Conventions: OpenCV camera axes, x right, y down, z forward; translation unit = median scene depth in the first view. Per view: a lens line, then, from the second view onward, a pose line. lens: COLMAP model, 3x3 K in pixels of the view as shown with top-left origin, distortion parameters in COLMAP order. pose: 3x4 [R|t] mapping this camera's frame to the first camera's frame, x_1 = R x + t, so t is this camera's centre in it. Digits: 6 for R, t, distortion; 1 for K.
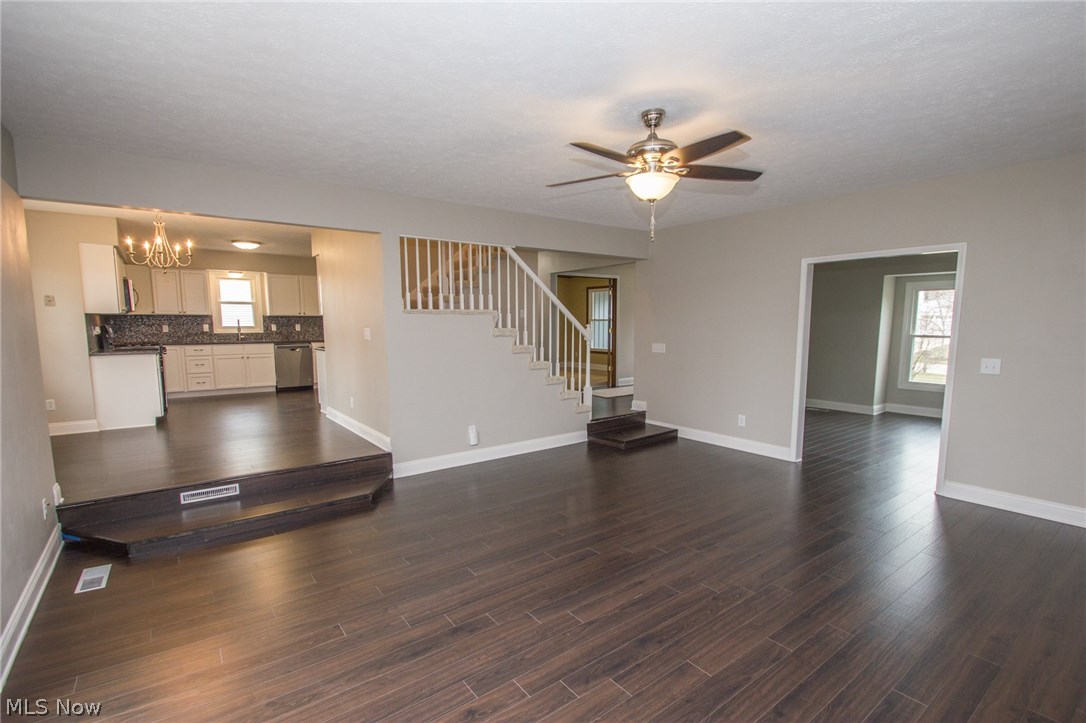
lens RADIAL K [[508.8, 0, 551.2], [0, 508.8, 385.4], [0, 0, 1]] dist [0.014863, -0.019394]
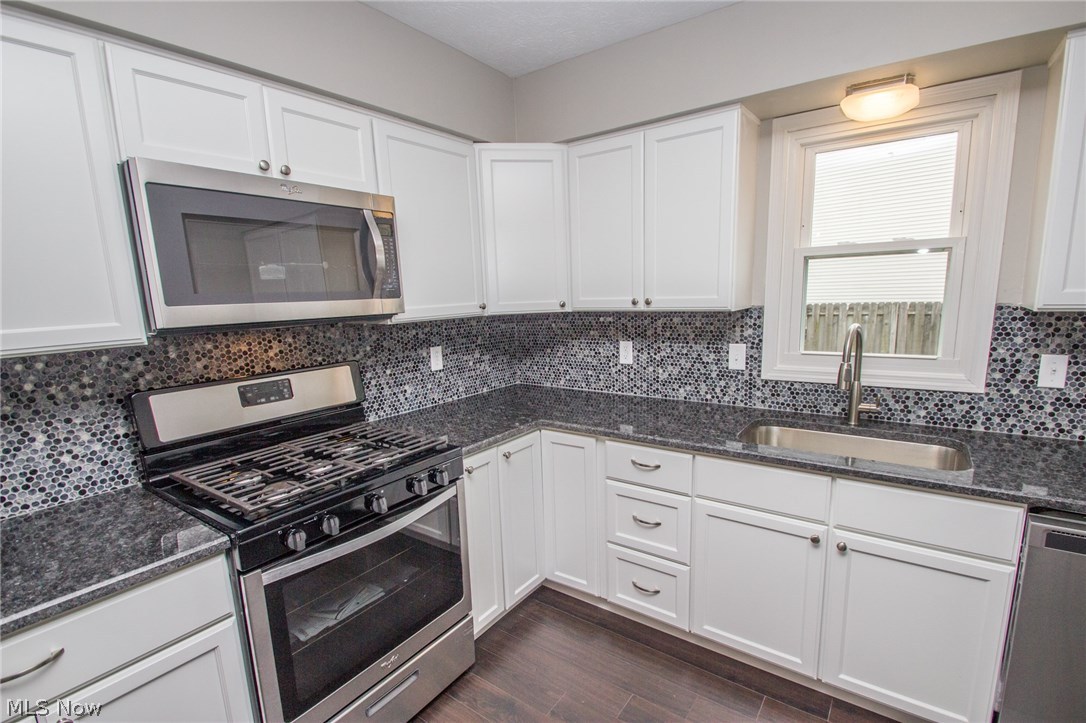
lens RADIAL K [[508.8, 0, 551.2], [0, 508.8, 385.4], [0, 0, 1]] dist [0.014863, -0.019394]
pose [[0.302362, 0.163151, -0.939127, -0.717432], [-0.088330, 0.985799, 0.142821, -0.199400], [0.949092, 0.039769, 0.312480, 1.299575]]
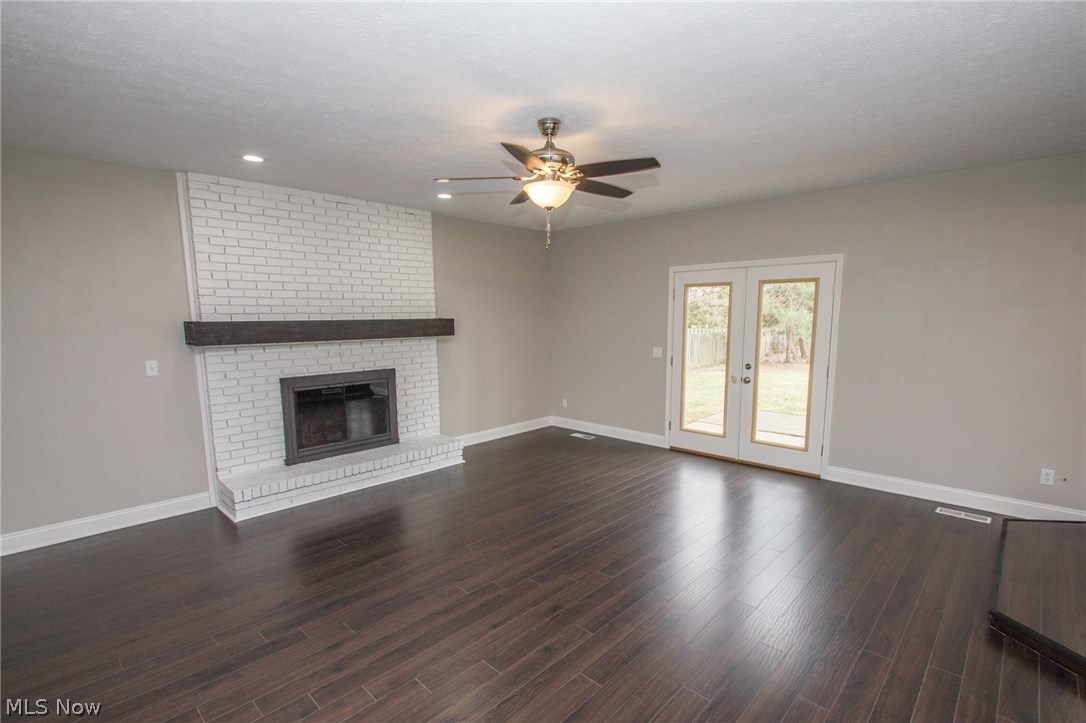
lens RADIAL K [[508.8, 0, 551.2], [0, 508.8, 385.4], [0, 0, 1]] dist [0.014863, -0.019394]
pose [[-0.986240, 0.032212, -0.162150, 0.190954], [-0.011733, 0.964722, 0.263010, -0.149987], [0.164901, 0.261293, -0.951070, 1.060729]]
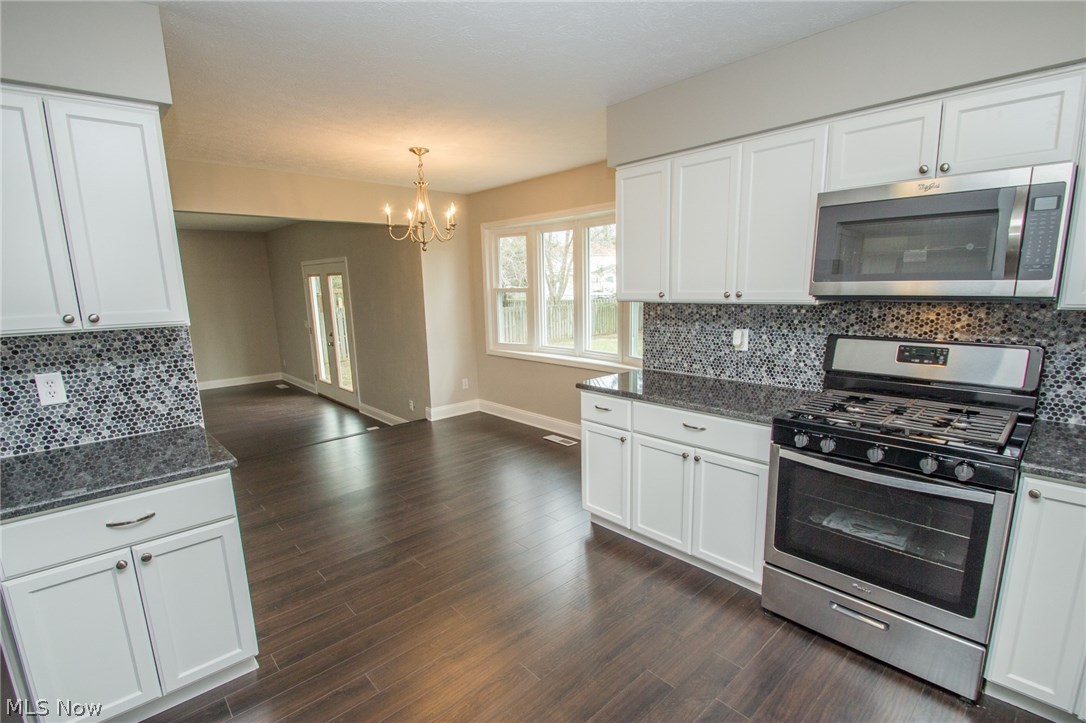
lens RADIAL K [[508.8, 0, 551.2], [0, 508.8, 385.4], [0, 0, 1]] dist [0.014863, -0.019394]
pose [[-0.994874, 0.038277, -0.093600, -0.757454], [0.006275, 0.947179, 0.320645, -0.236695], [0.100929, 0.318414, -0.942564, 1.570540]]
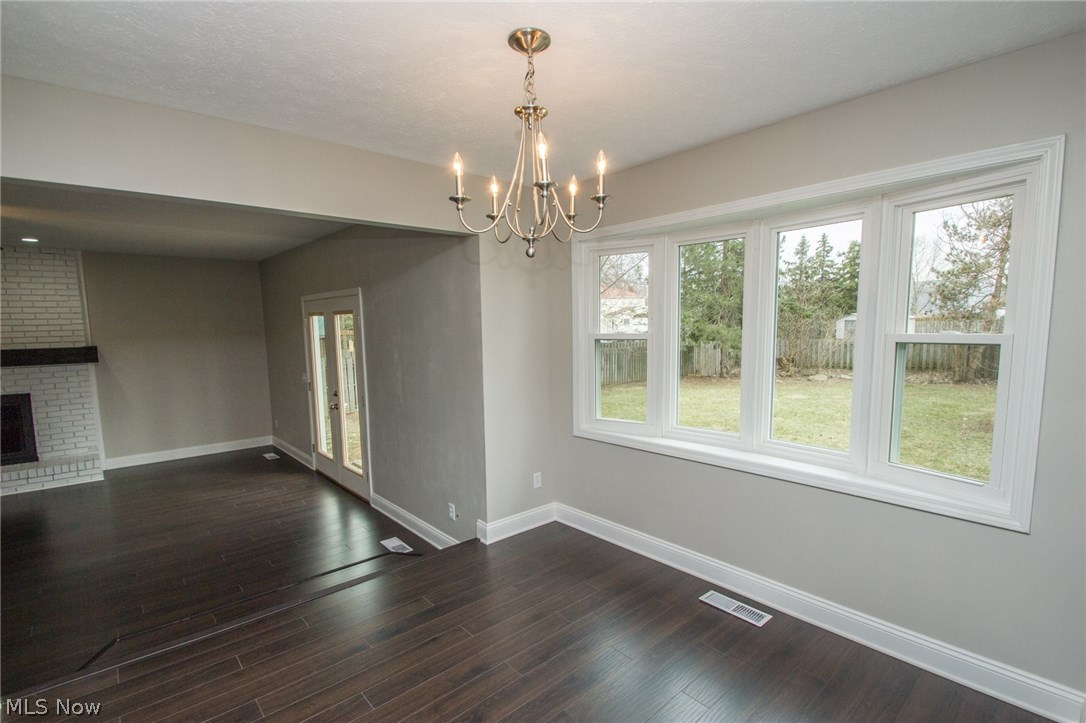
lens RADIAL K [[508.8, 0, 551.2], [0, 508.8, 385.4], [0, 0, 1]] dist [0.014863, -0.019394]
pose [[-0.996330, 0.025269, -0.081776, -0.647205], [0.004569, 0.969767, 0.243991, -0.190854], [0.085469, 0.242722, -0.966323, 1.190114]]
